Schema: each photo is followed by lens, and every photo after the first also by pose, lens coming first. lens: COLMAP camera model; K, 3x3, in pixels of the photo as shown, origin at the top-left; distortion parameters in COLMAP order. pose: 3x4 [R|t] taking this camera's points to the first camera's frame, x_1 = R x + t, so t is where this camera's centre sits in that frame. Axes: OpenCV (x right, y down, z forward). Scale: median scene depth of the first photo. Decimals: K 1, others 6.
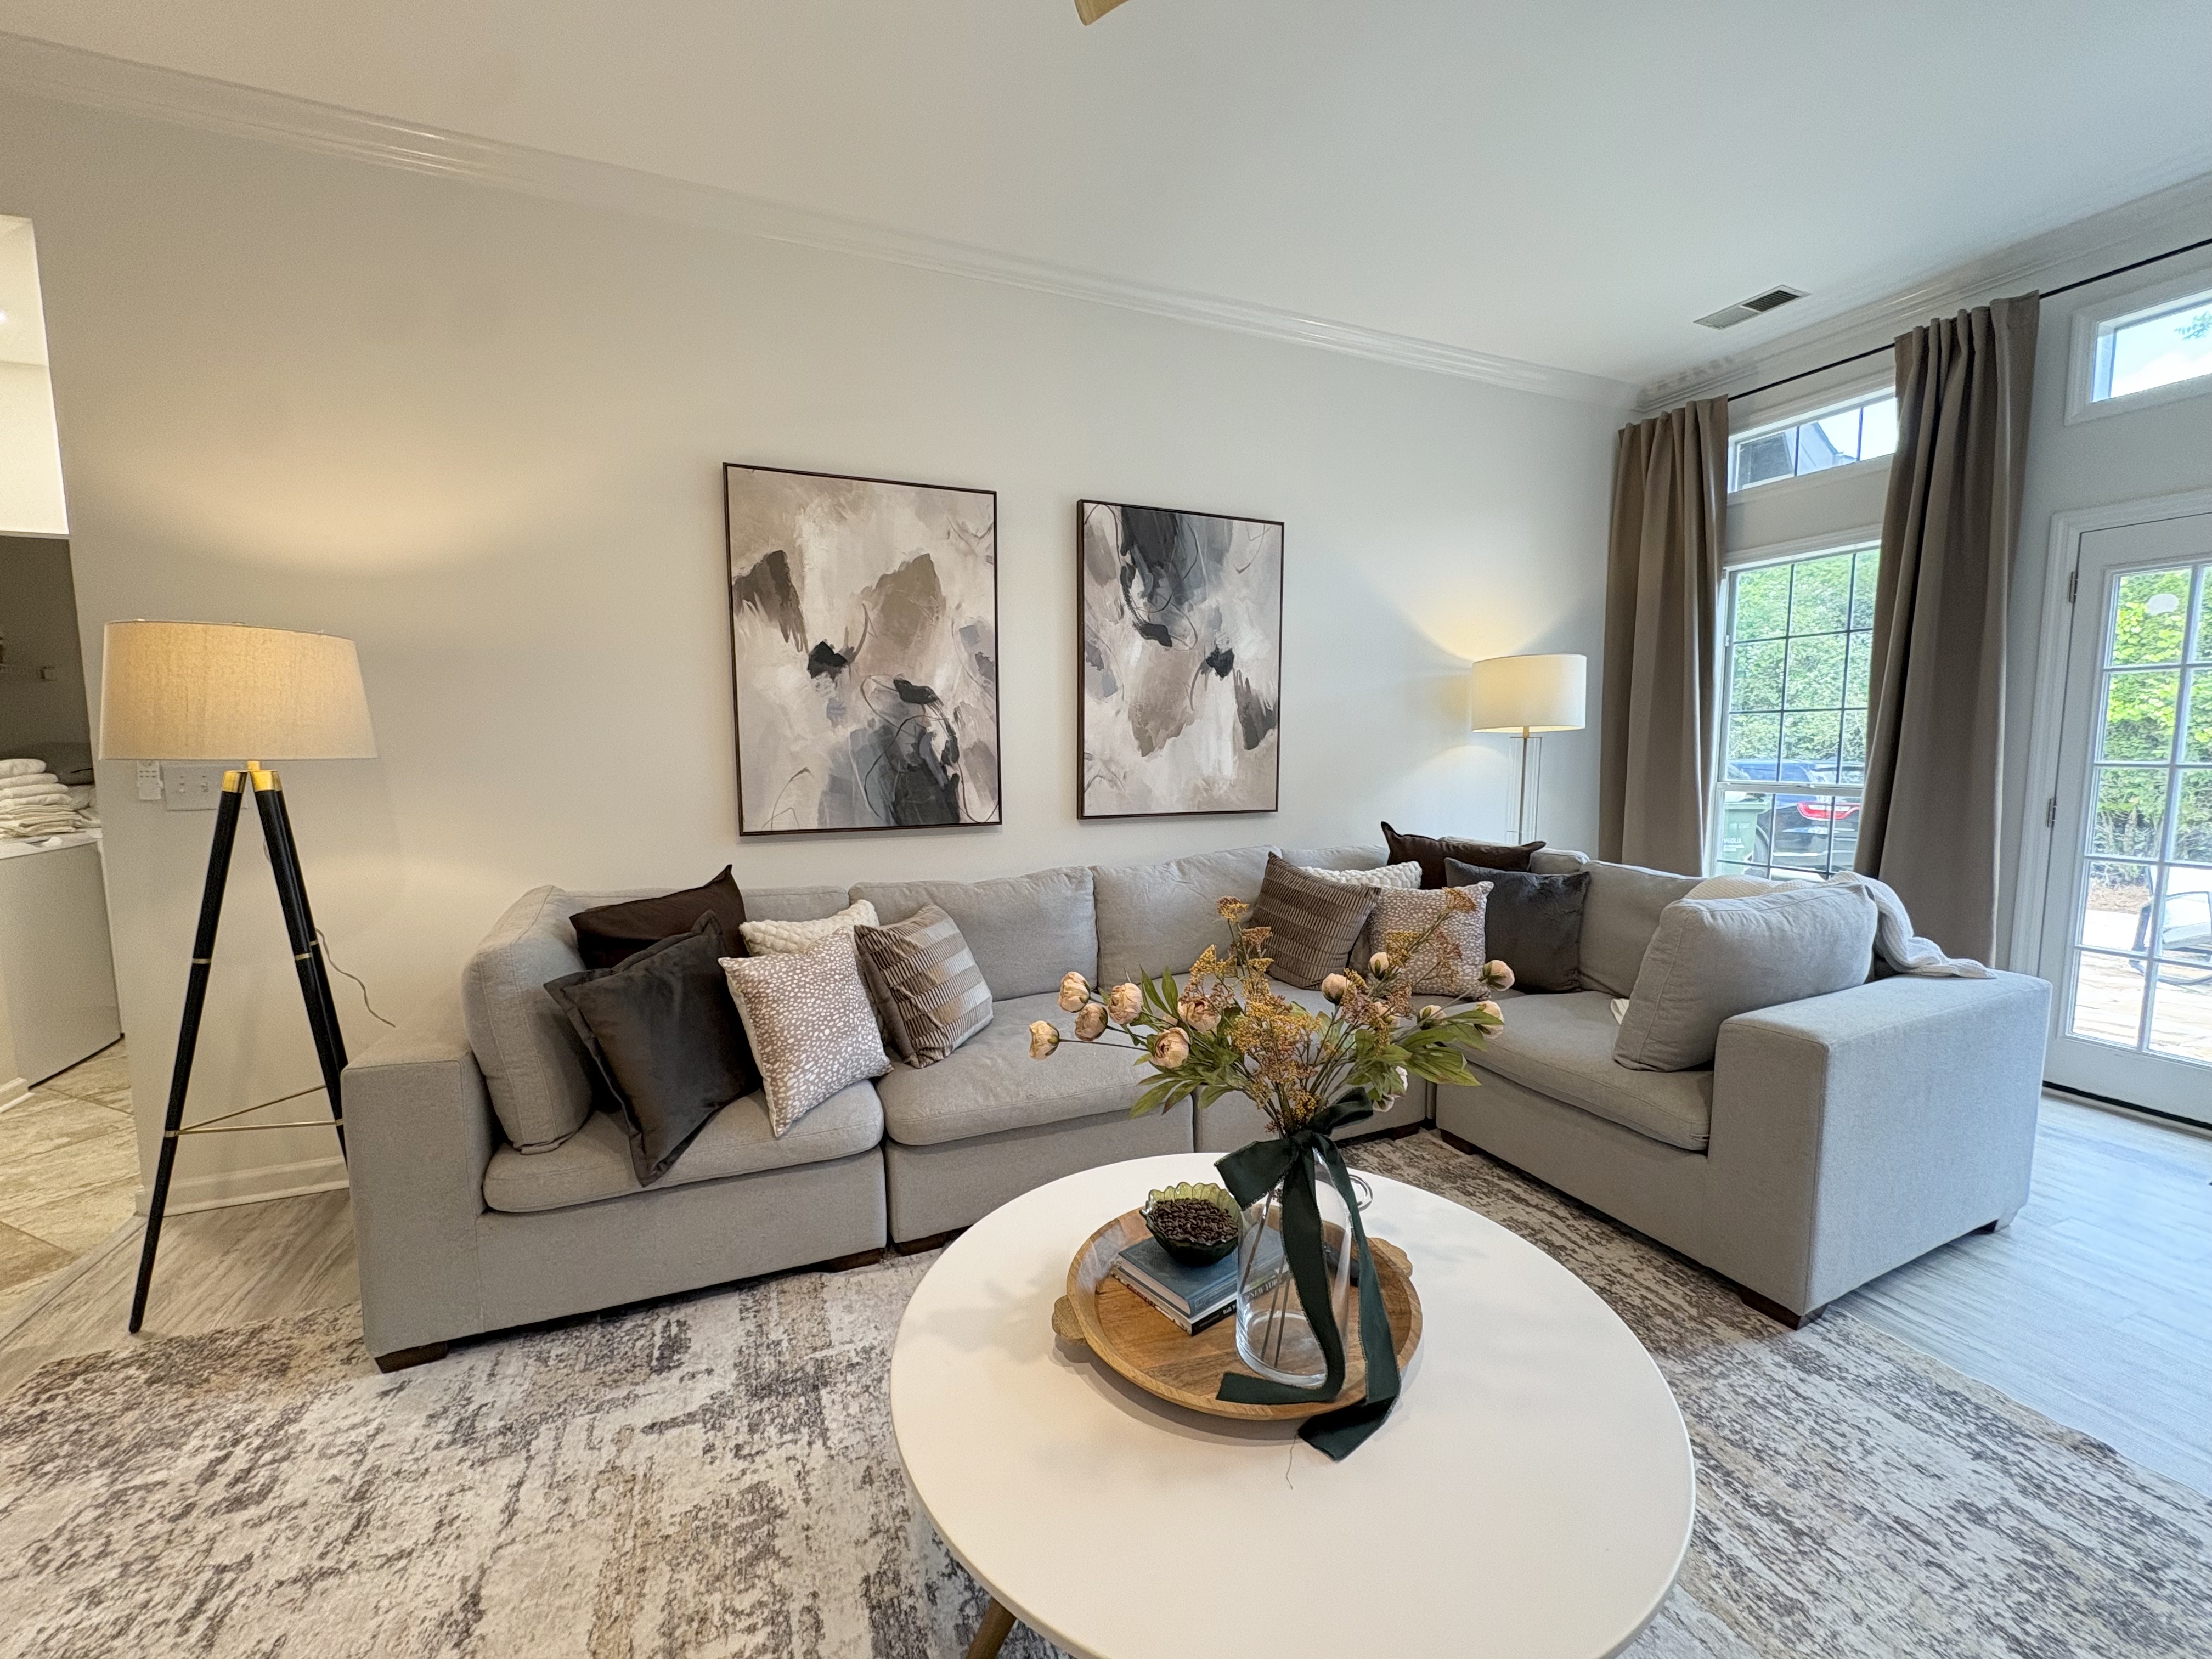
lens RADIAL K [[892.6, 0, 1094.4], [0, 892.6, 826.4], [0, 0, 1]] dist [0.002943, 0.000043]
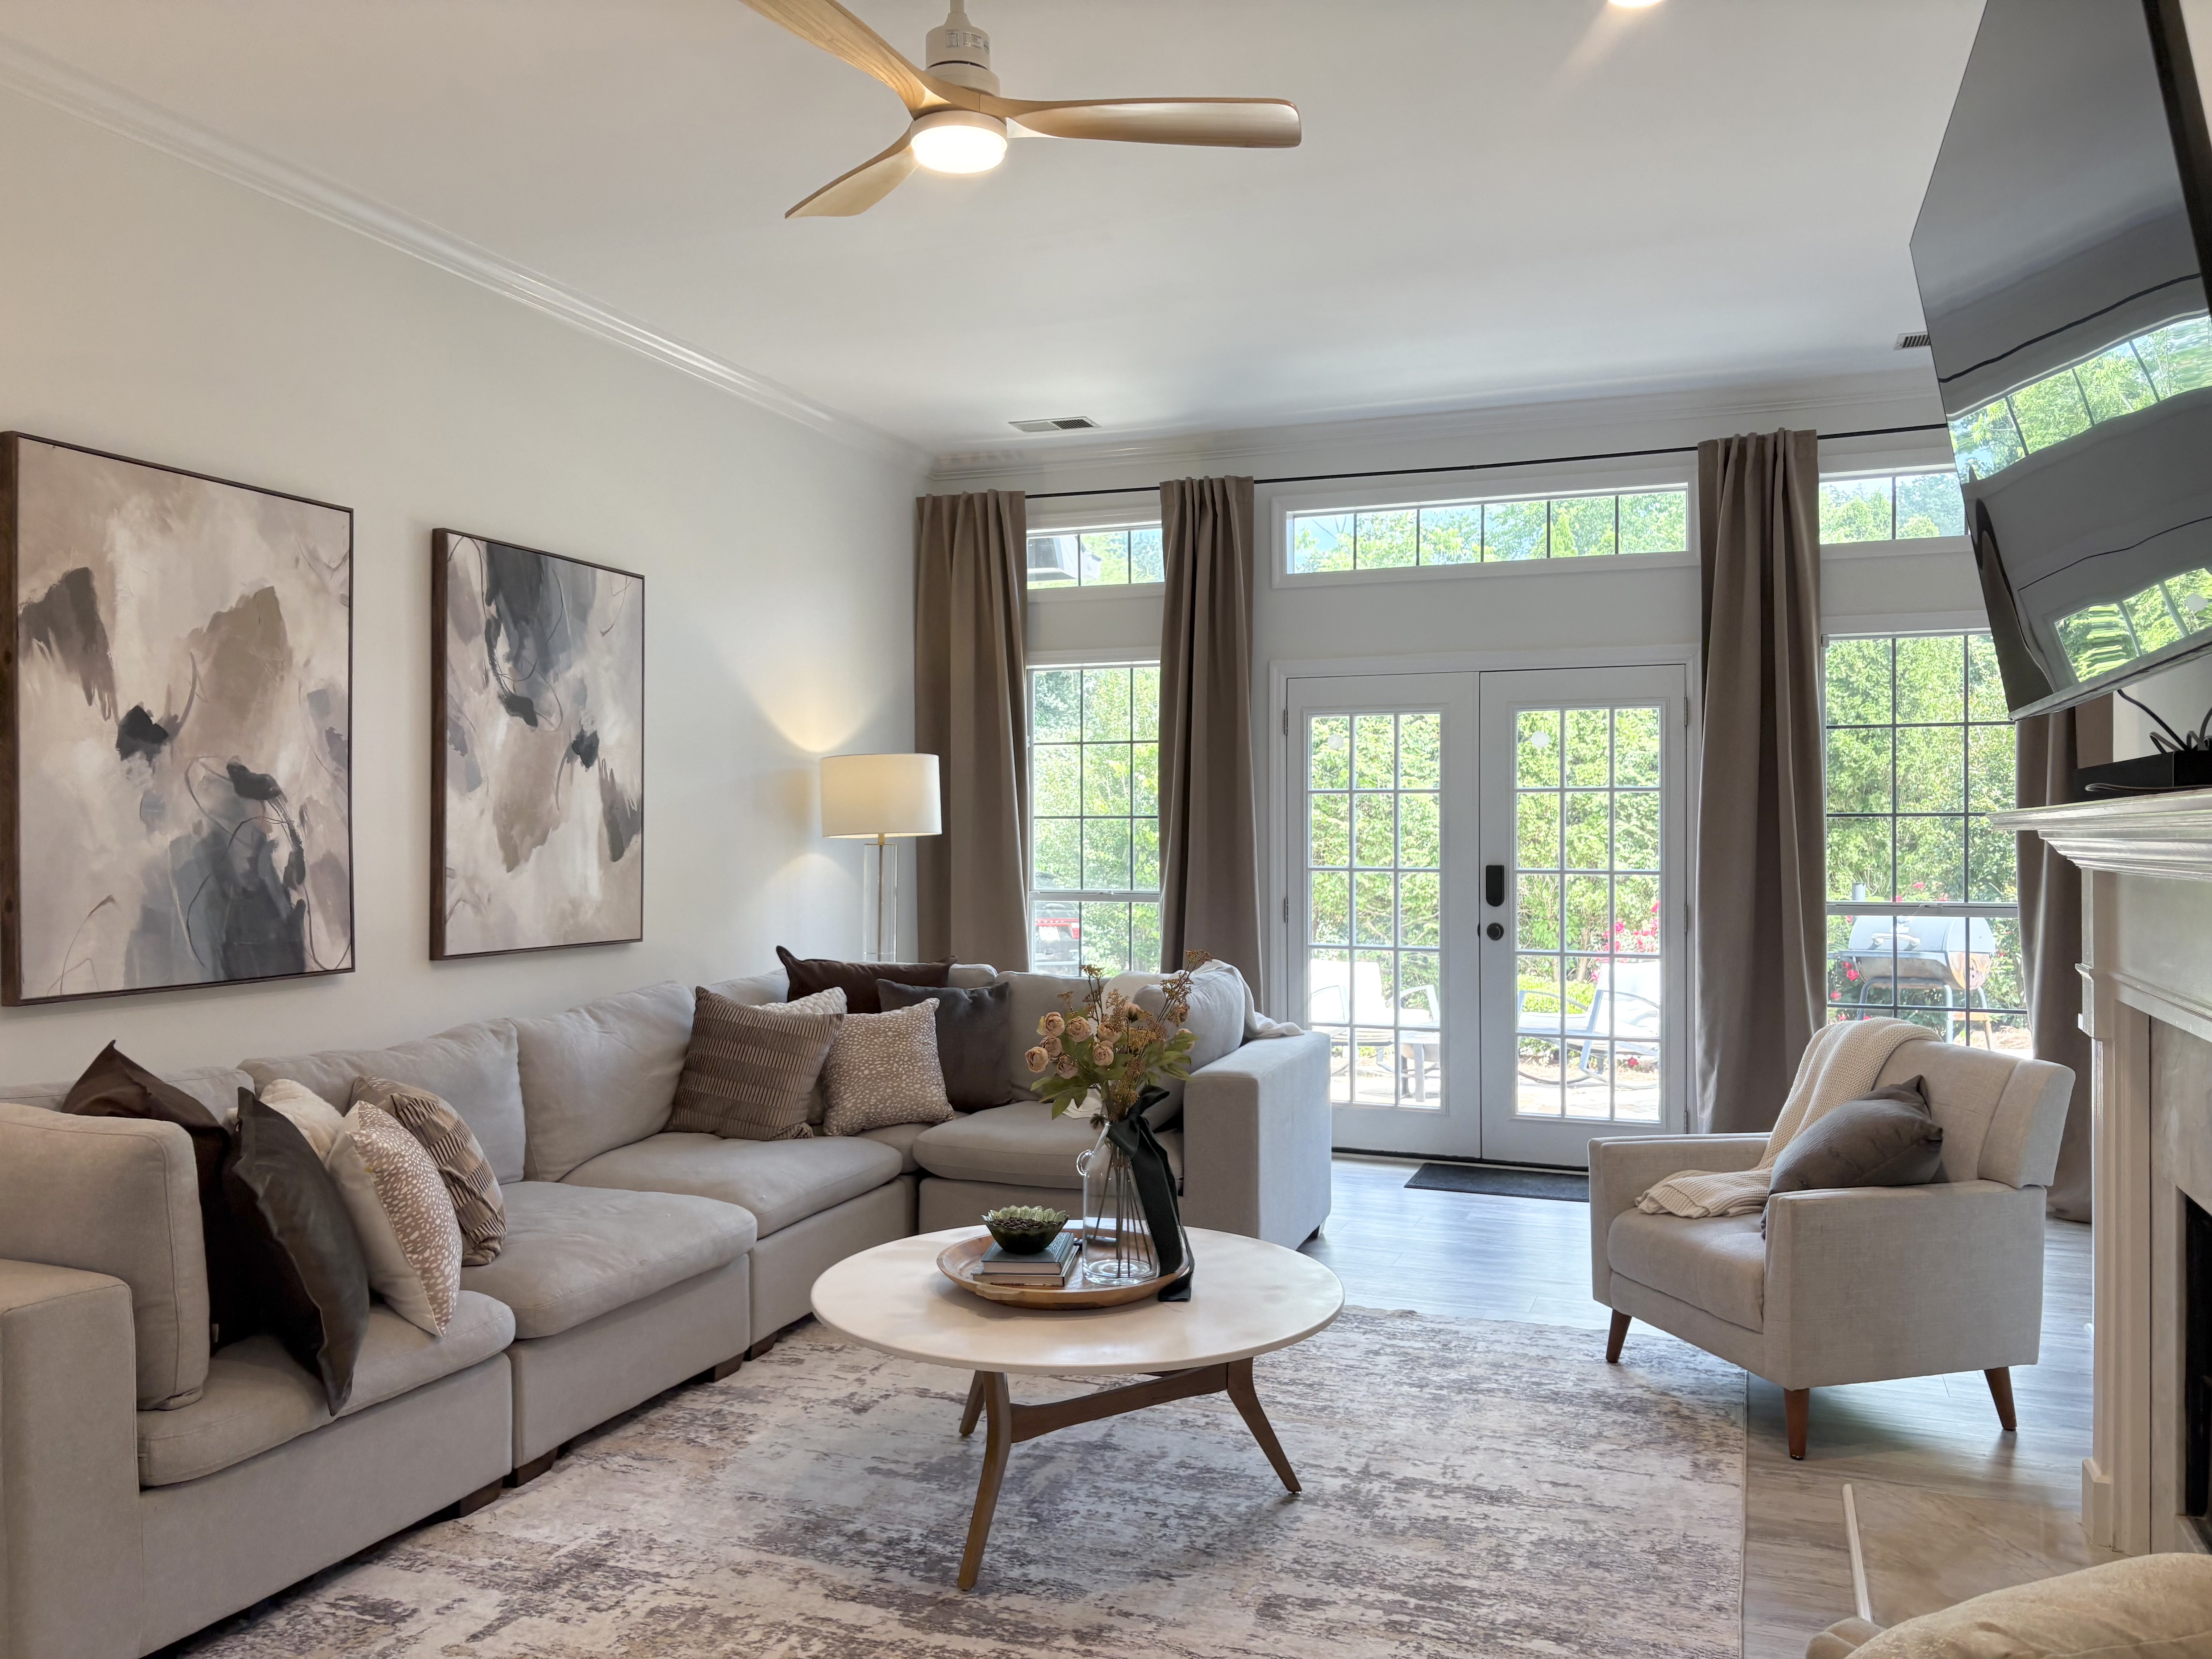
lens RADIAL K [[1676.7, 0, 1108.8], [0, 1676.7, 835.0], [0, 0, 1]] dist [0.032398, -0.005443]
pose [[0.695771, 0.003069, 0.718257, -0.668410], [0.065862, 0.995505, -0.068053, 0.020924], [-0.715238, 0.094655, 0.692442, -0.359641]]
